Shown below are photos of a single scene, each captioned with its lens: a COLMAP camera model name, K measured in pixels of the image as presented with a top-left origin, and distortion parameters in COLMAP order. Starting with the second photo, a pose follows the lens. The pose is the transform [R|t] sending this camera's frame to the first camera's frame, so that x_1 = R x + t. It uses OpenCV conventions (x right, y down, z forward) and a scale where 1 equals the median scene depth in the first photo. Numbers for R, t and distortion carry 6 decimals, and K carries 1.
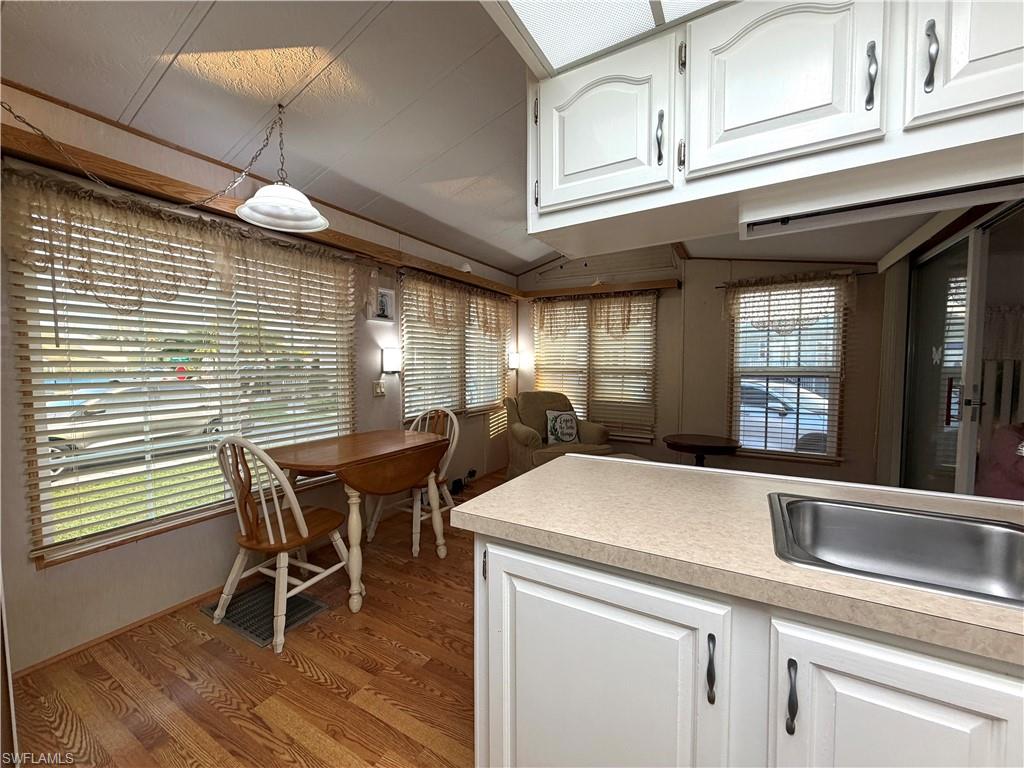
lens RADIAL K [[405.1, 0, 510.9], [0, 405.1, 383.2], [0, 0, 1]] dist [0.000353, -0.000203]
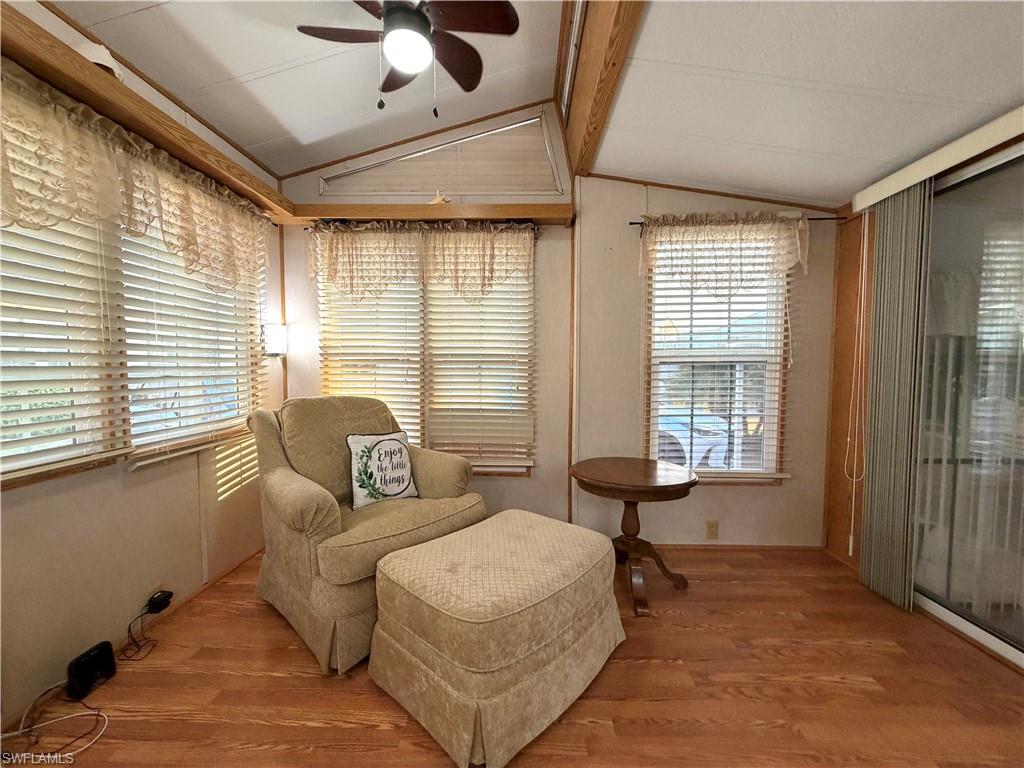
lens RADIAL K [[405.1, 0, 505.4], [0, 405.1, 385.4], [0, 0, 1]] dist [0.000353, -0.000203]
pose [[0.886840, -0.023888, 0.461459, 0.031432], [0.021245, 0.999715, 0.010922, 0.005073], [-0.461588, 0.000117, 0.887094, 0.467975]]
